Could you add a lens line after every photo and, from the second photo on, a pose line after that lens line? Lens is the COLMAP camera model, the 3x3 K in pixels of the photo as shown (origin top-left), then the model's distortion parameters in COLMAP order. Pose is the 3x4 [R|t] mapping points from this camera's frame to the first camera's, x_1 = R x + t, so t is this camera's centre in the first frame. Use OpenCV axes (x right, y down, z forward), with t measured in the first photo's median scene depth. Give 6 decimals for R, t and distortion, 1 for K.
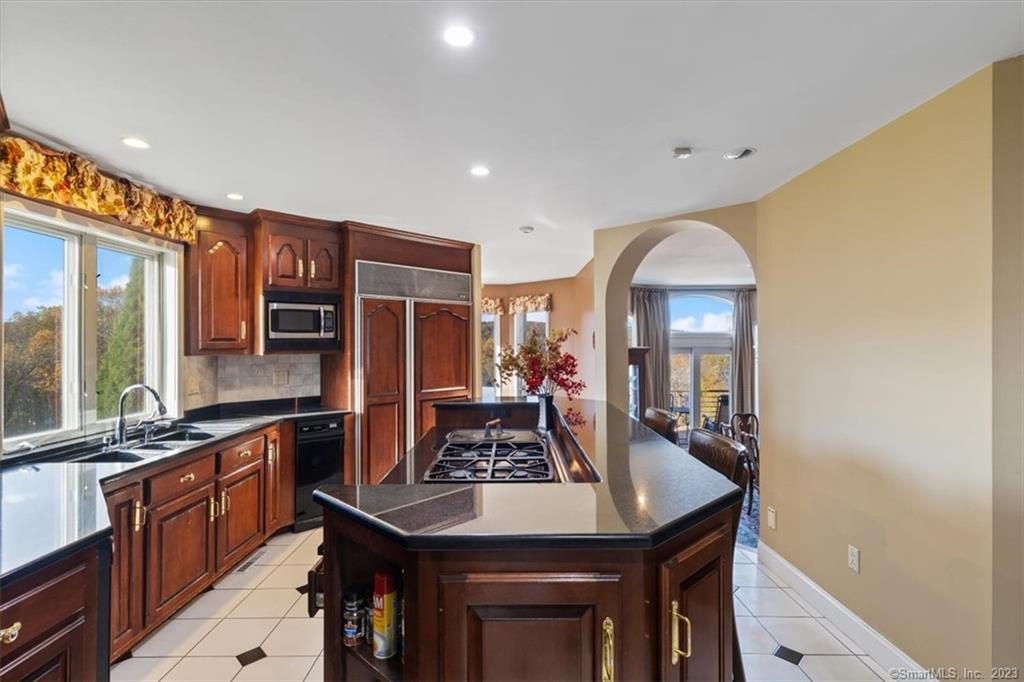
lens RADIAL K [[482.7, 0, 512.0], [0, 482.7, 341.0], [0, 0, 1]] dist [0.001864, 0.000107]
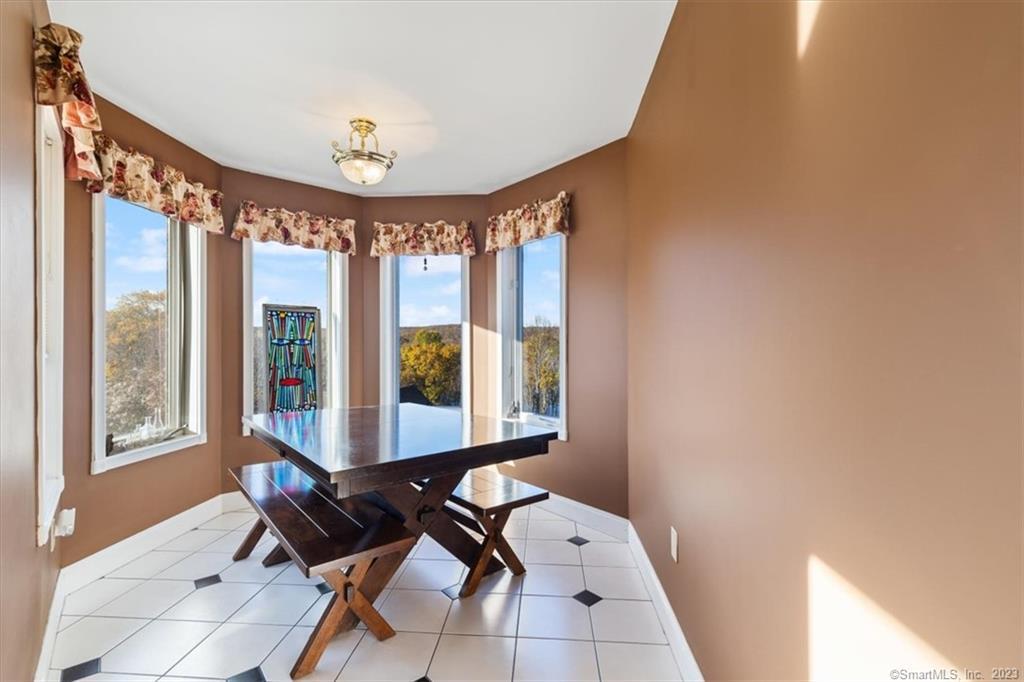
lens RADIAL K [[457.7, 0, 515.4], [0, 457.7, 348.4], [0, 0, 1]] dist [0.000039, -0.000647]
pose [[0.998308, 0.008332, -0.057549, 0.114335], [-0.007831, 0.999929, 0.008926, 0.081365], [0.057619, -0.008461, 0.998303, 1.203467]]
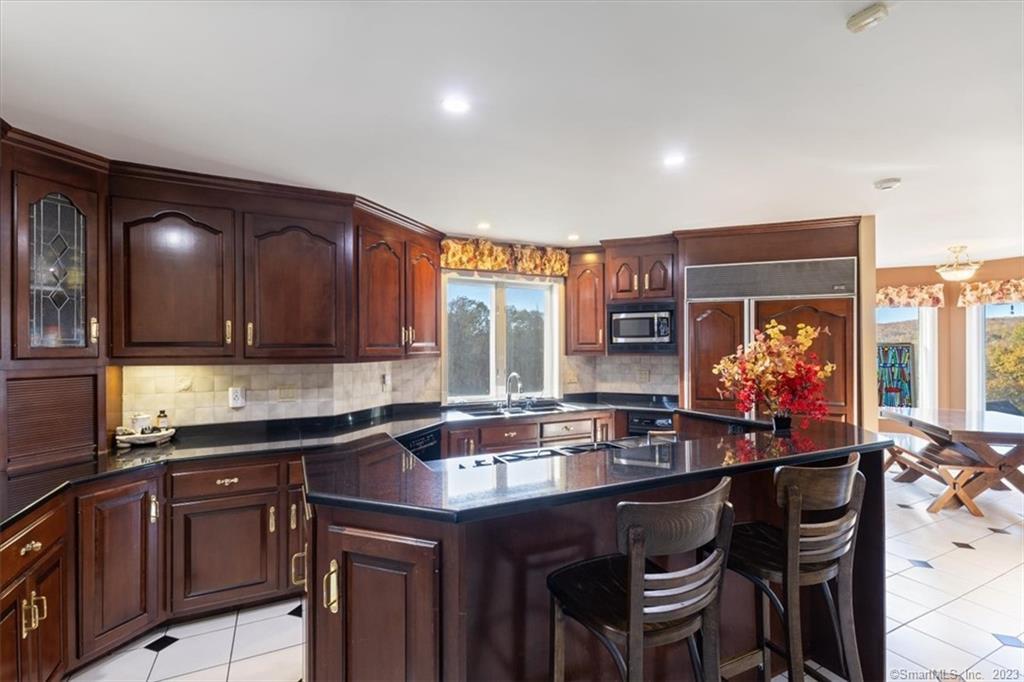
lens RADIAL K [[457.7, 0, 515.4], [0, 457.7, 348.4], [0, 0, 1]] dist [0.000039, -0.000647]
pose [[0.451952, 0.007325, -0.892012, 0.412483], [0.004244, 0.999937, 0.010362, -0.003802], [0.892032, -0.008468, 0.451892, 0.237291]]
